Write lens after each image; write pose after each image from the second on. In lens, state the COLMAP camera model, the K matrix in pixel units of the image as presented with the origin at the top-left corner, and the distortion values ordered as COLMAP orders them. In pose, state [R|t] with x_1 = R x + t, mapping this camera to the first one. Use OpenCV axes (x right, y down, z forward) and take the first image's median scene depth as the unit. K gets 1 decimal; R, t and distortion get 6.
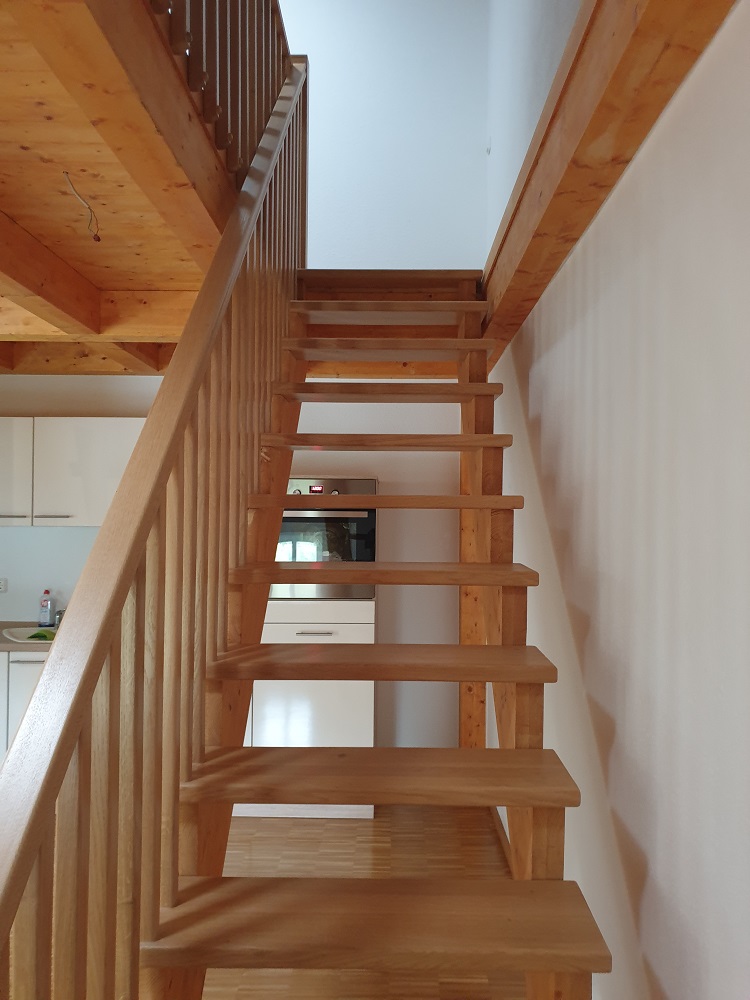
lens RADIAL K [[773.0, 0, 373.7], [0, 773.0, 504.8], [0, 0, 1]] dist [0.062989, -0.055154]
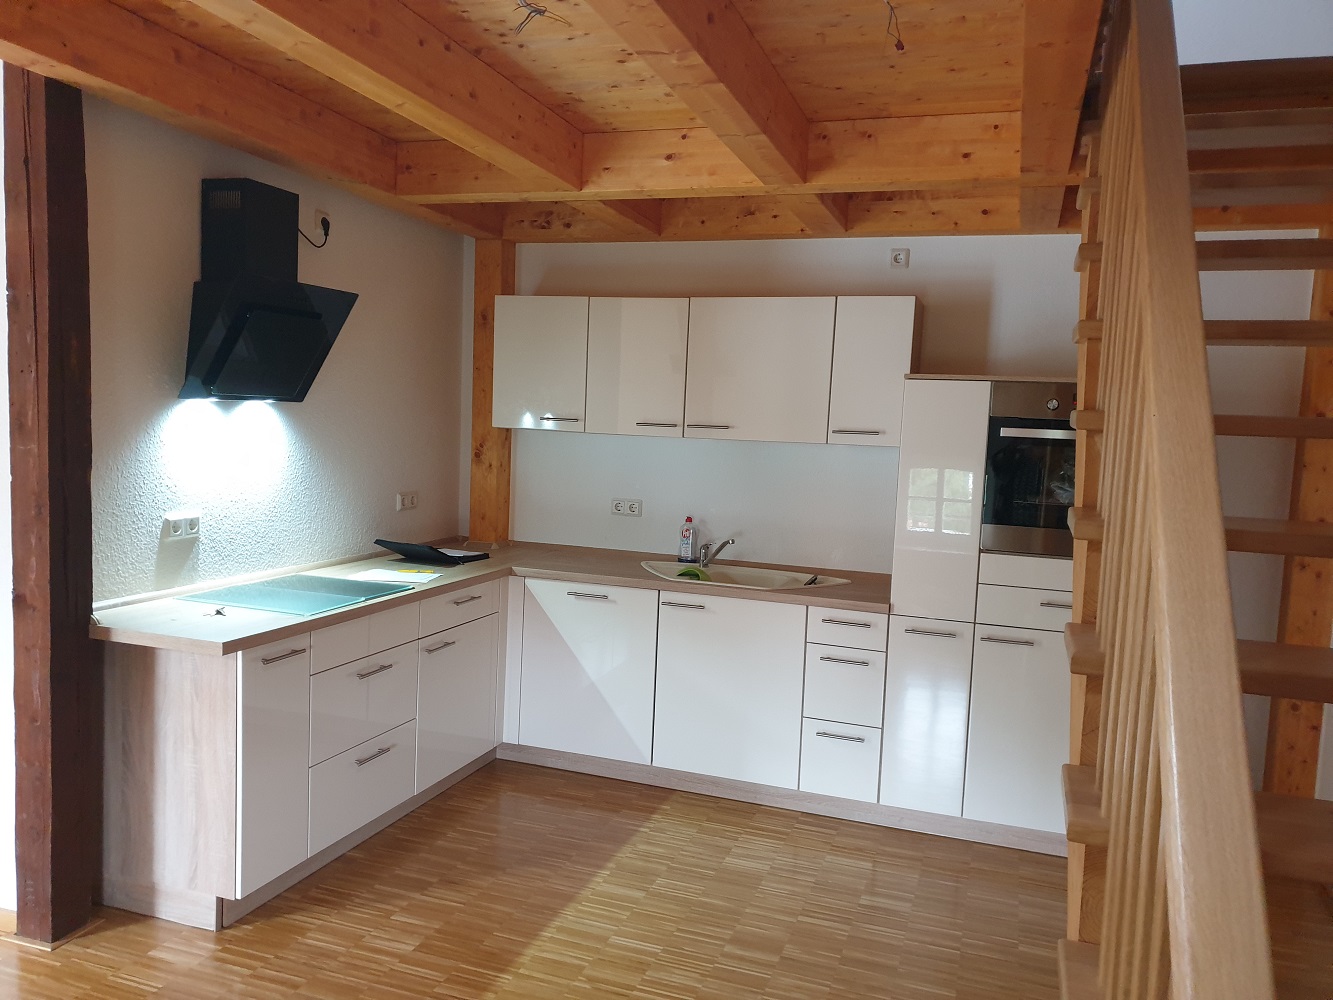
lens RADIAL K [[1030.3, 0, 655.0], [0, 1030.3, 496.2], [0, 0, 1]] dist [0.062989, -0.055154]
pose [[0.948943, 0.057093, -0.310239, -0.144586], [-0.031420, 0.995701, 0.087131, -0.002621], [0.313880, -0.072934, 0.946657, -0.004702]]
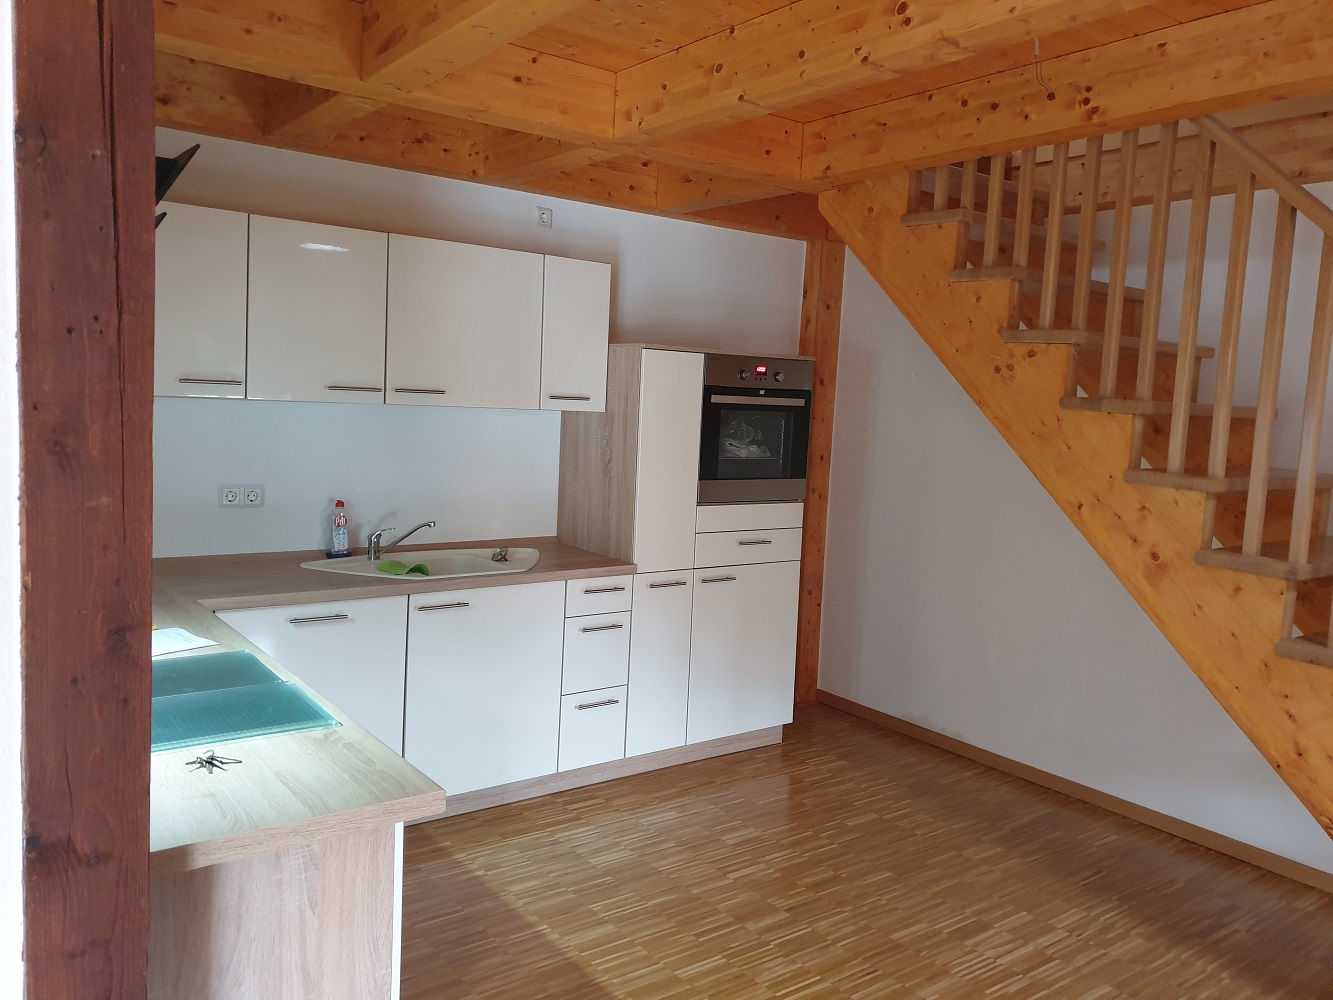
lens RADIAL K [[1030.5, 0, 663.1], [0, 1030.5, 477.7], [0, 0, 1]] dist [0.139600, -0.207594]
pose [[0.793691, -0.020188, 0.607985, -0.831539], [-0.049226, 0.994040, 0.097269, -0.008160], [-0.606326, -0.107130, 0.787967, 0.177668]]
